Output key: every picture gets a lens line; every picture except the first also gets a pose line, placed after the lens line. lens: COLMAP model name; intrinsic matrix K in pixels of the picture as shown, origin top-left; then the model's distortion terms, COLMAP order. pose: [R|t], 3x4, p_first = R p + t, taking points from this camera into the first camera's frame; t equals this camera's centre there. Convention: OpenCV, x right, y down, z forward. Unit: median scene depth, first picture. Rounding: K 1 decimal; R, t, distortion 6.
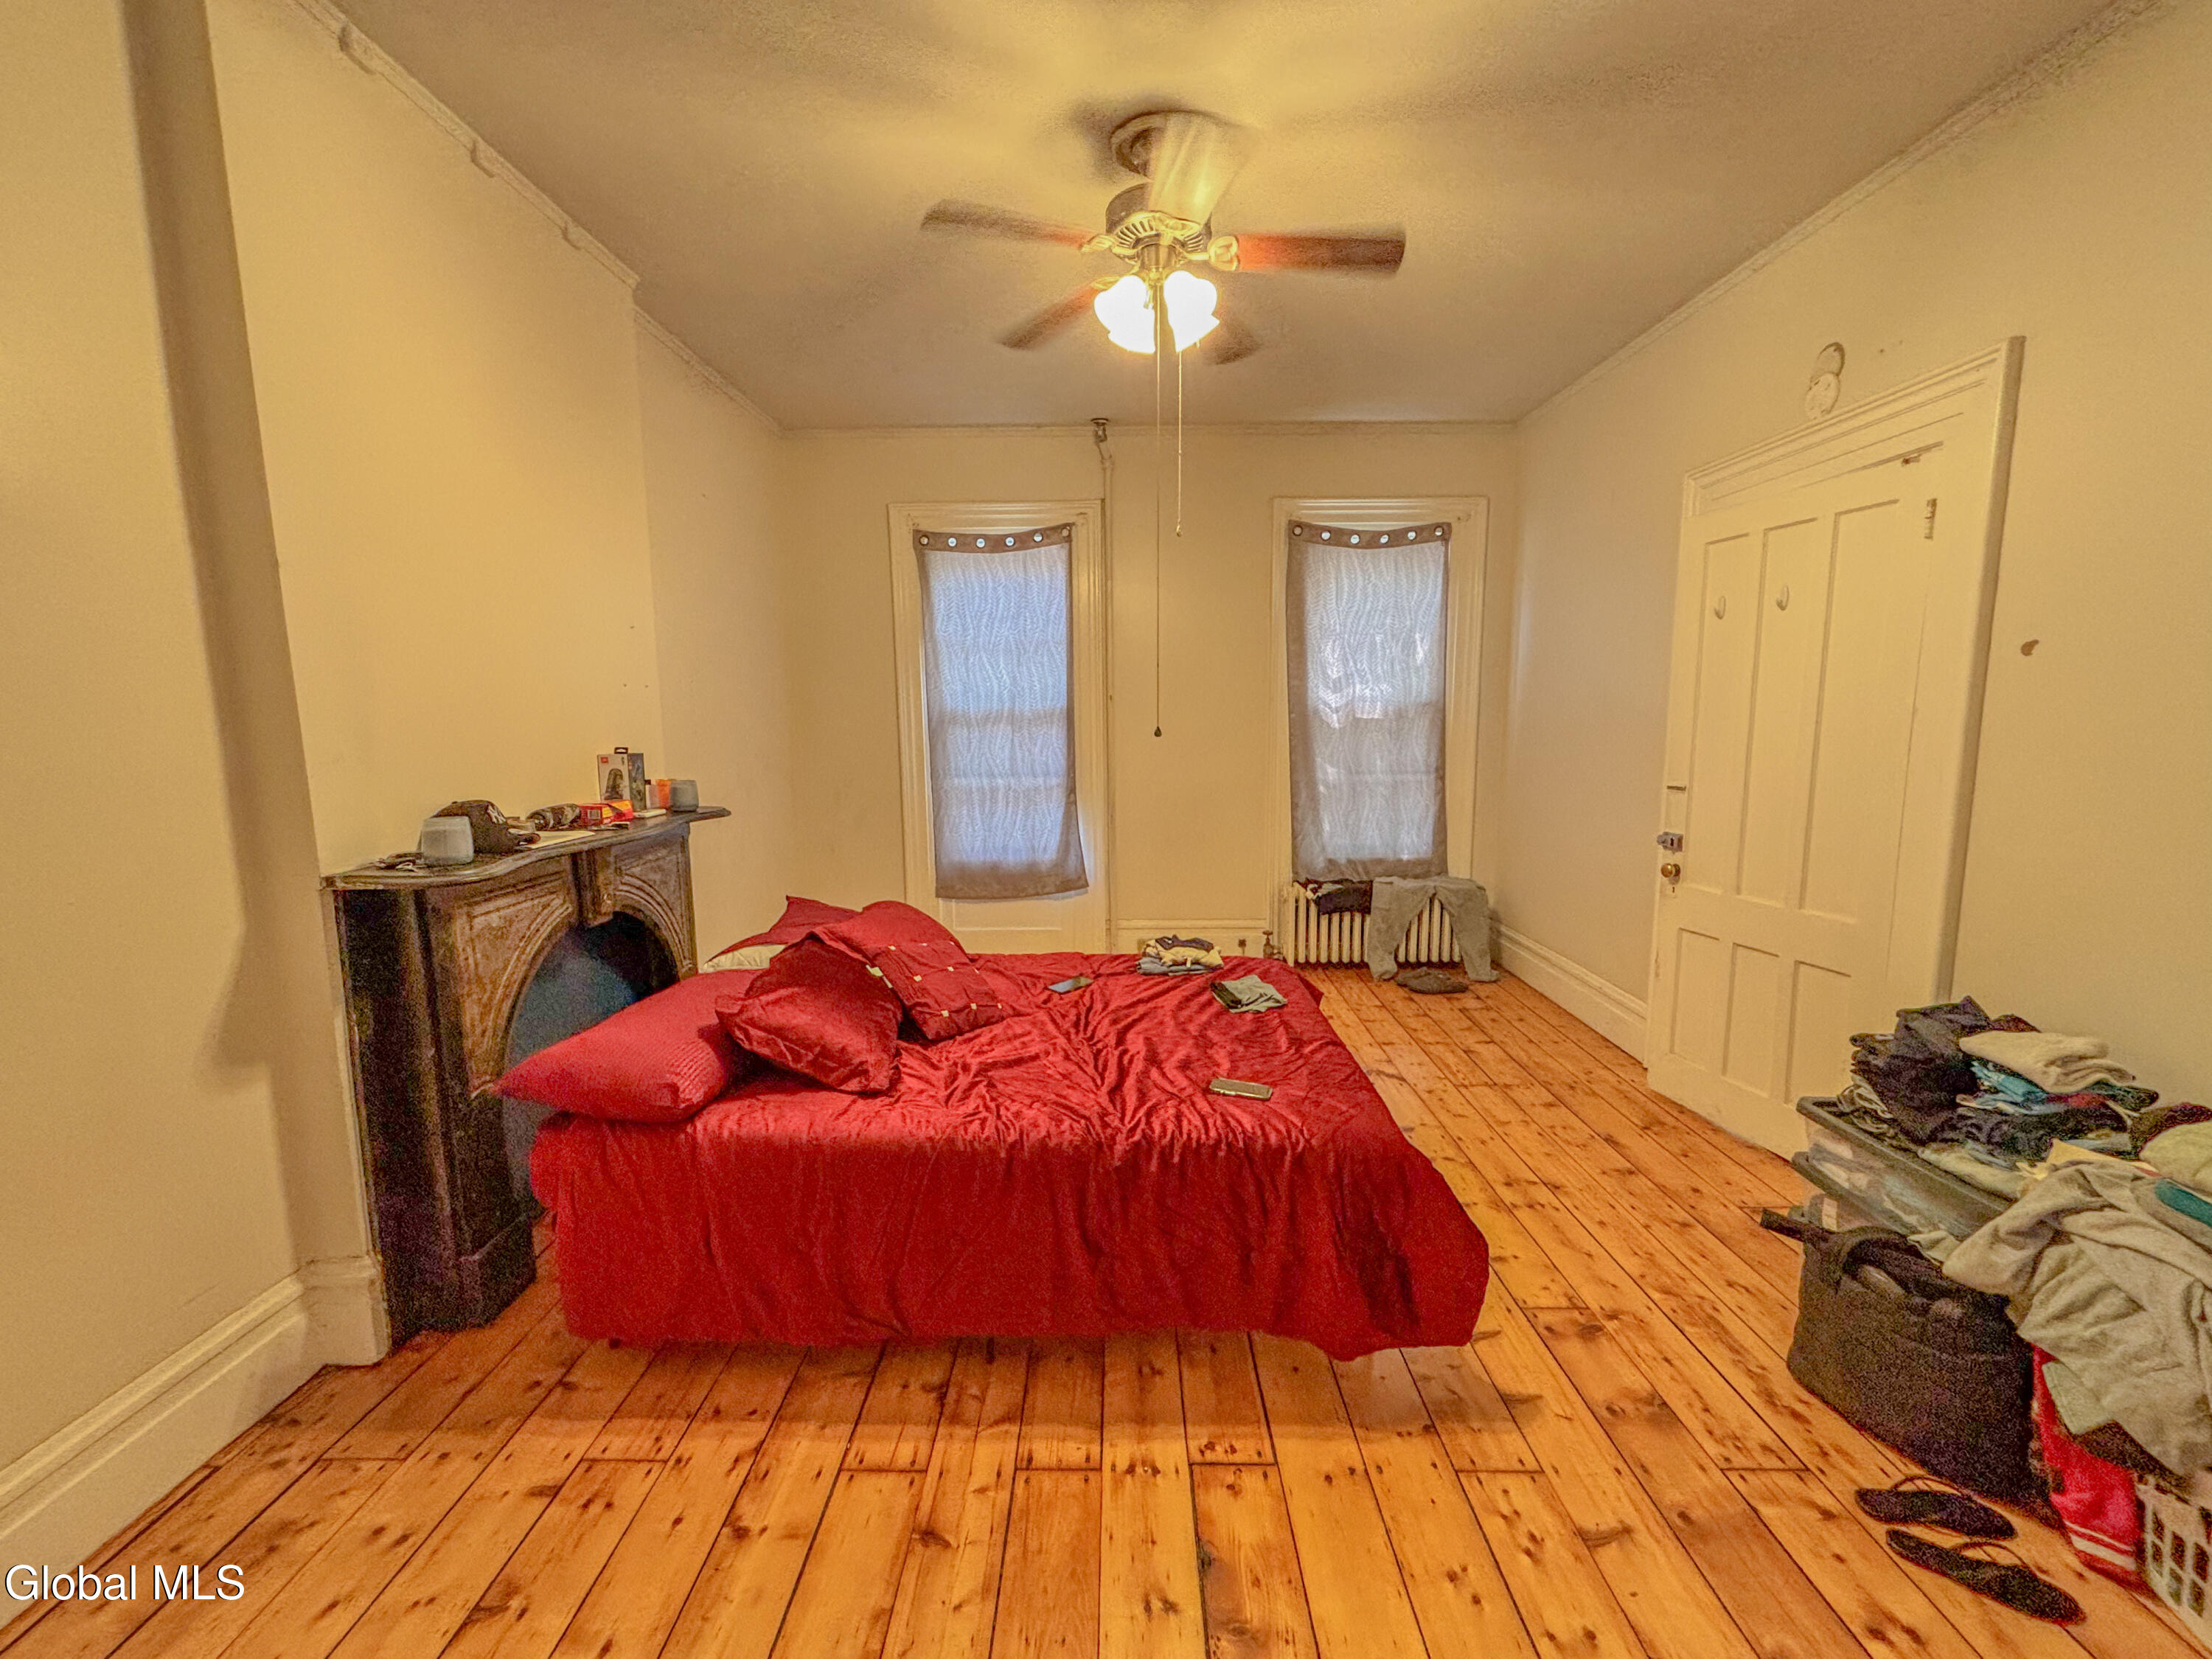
lens RADIAL K [[897.5, 0, 1106.0], [0, 897.5, 829.5], [0, 0, 1]] dist [-0.000762, 0.000046]
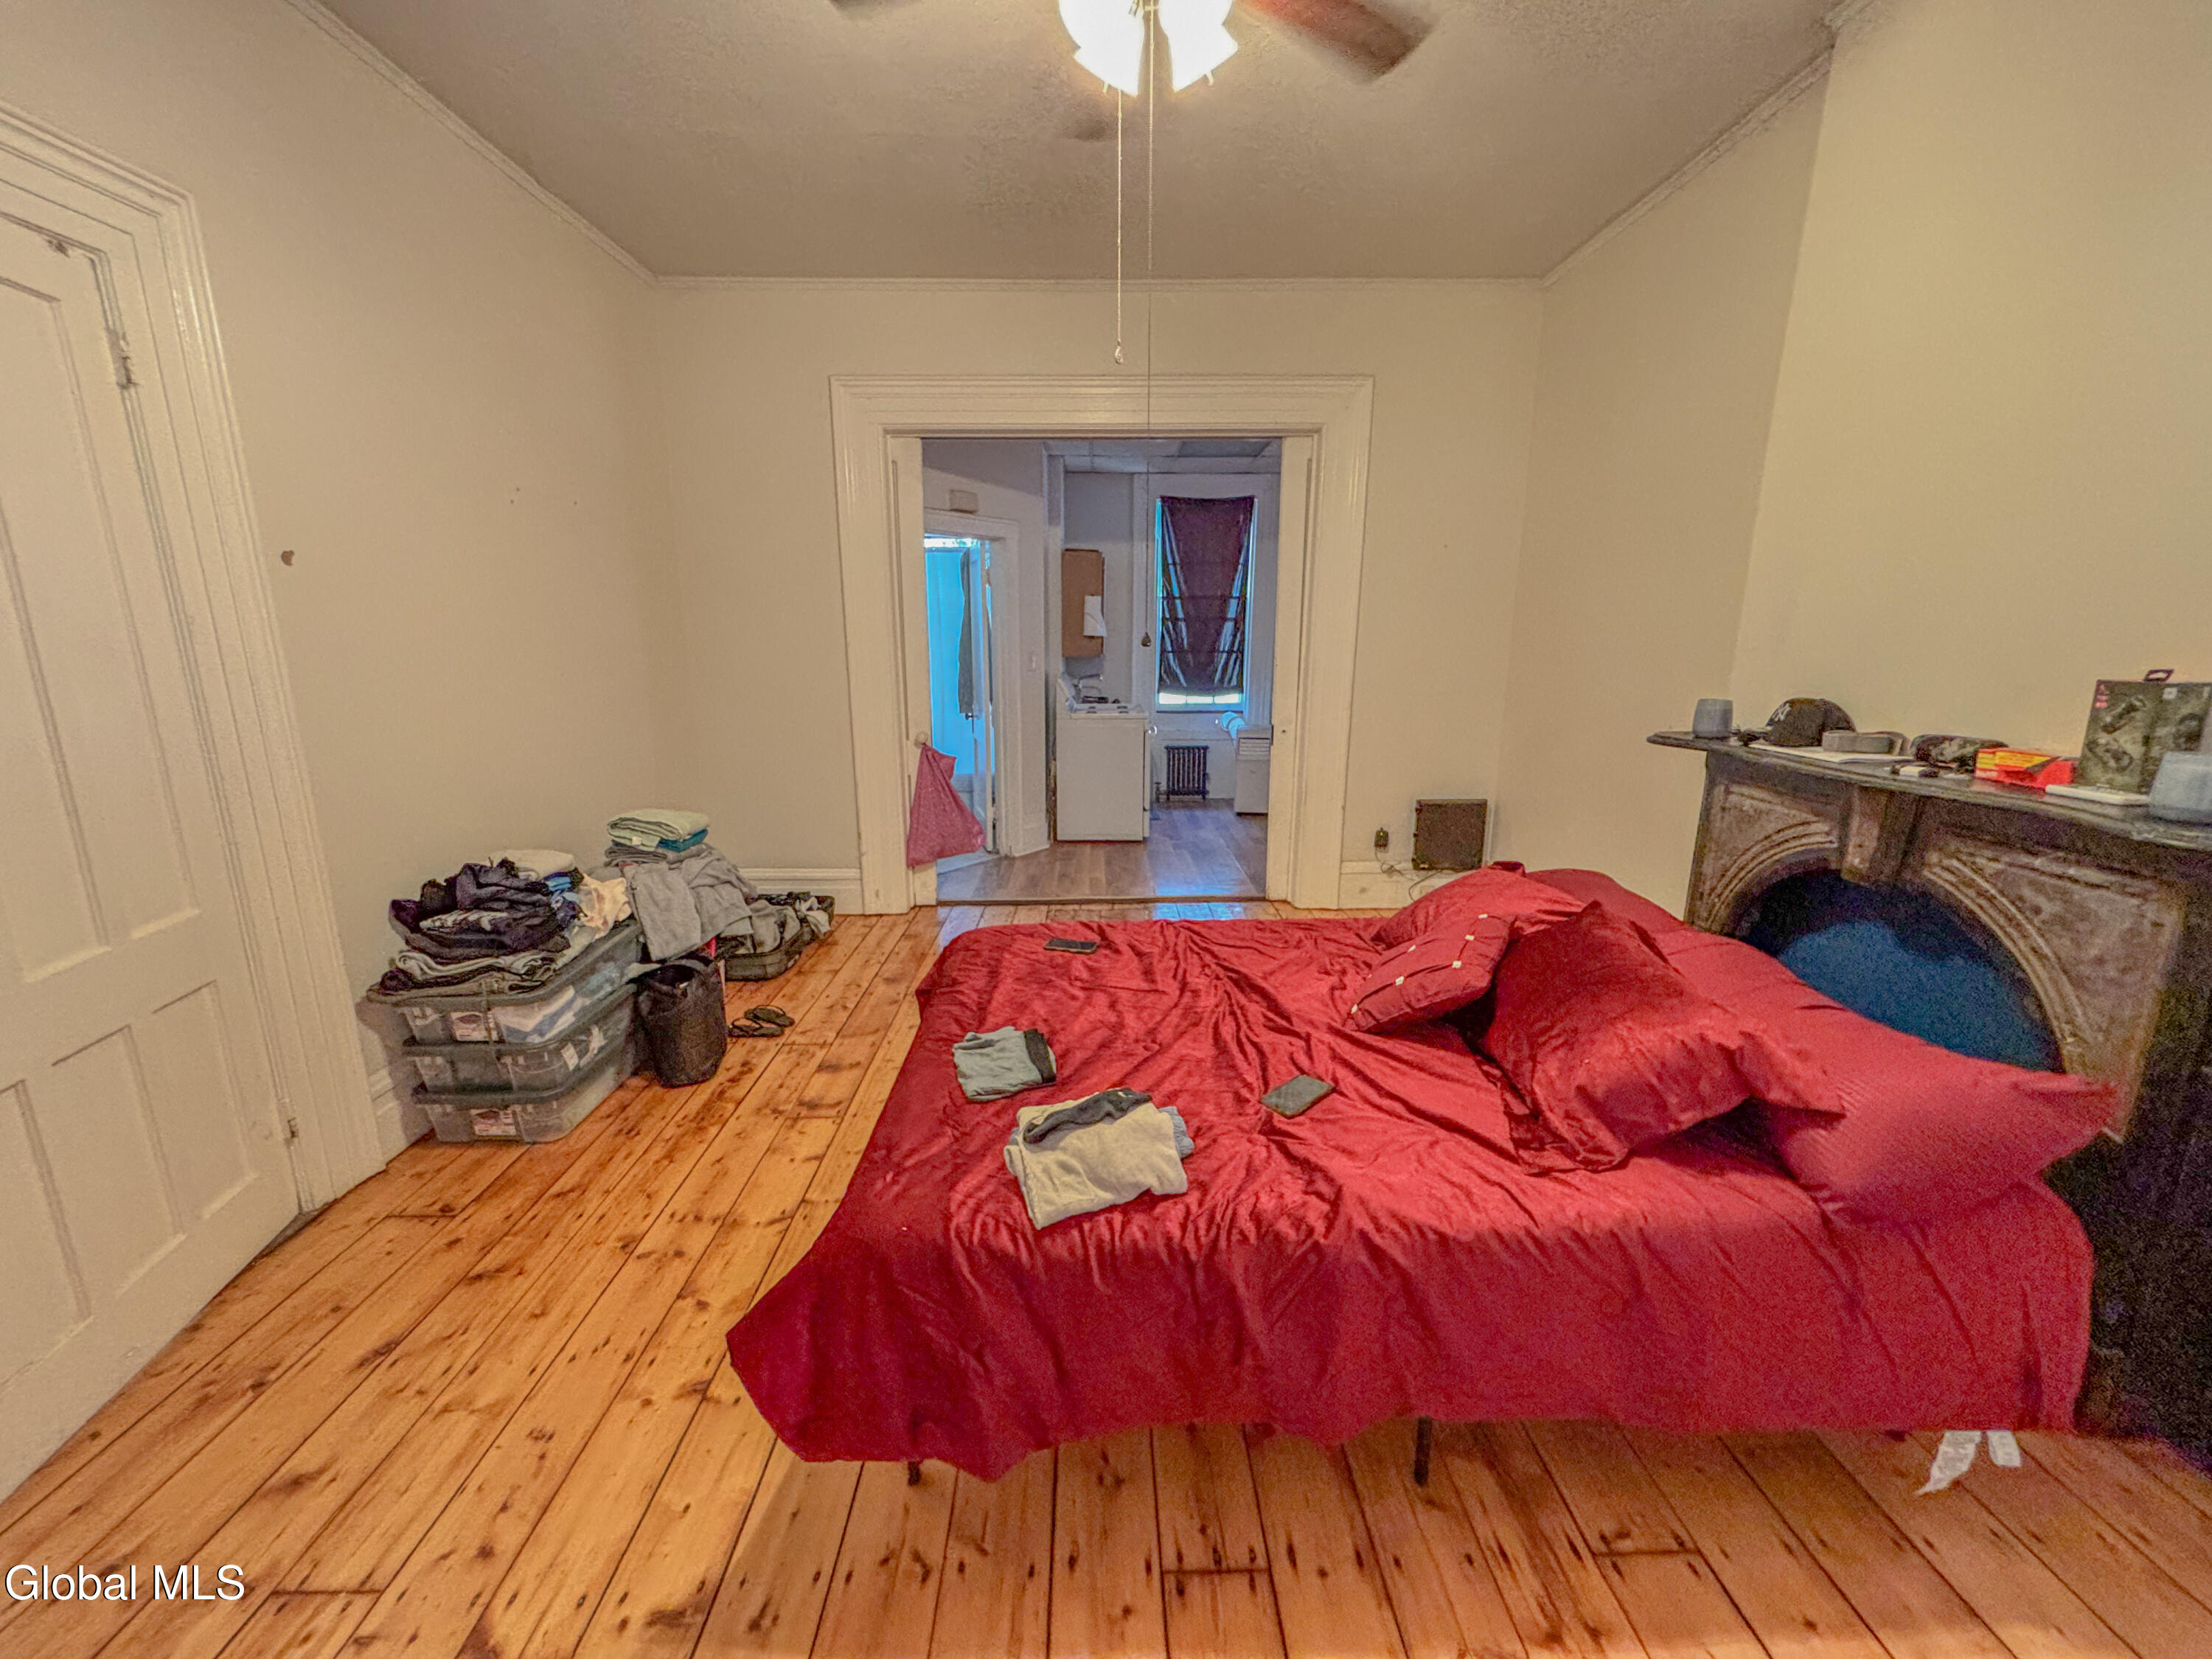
lens RADIAL K [[897.5, 0, 1106.0], [0, 897.5, 829.5], [0, 0, 1]] dist [-0.000762, 0.000046]
pose [[-0.999702, 0.012637, -0.020894, 0.095328], [0.004760, 0.940110, 0.340838, -0.188523], [0.023950, 0.340637, -0.939890, 1.536904]]
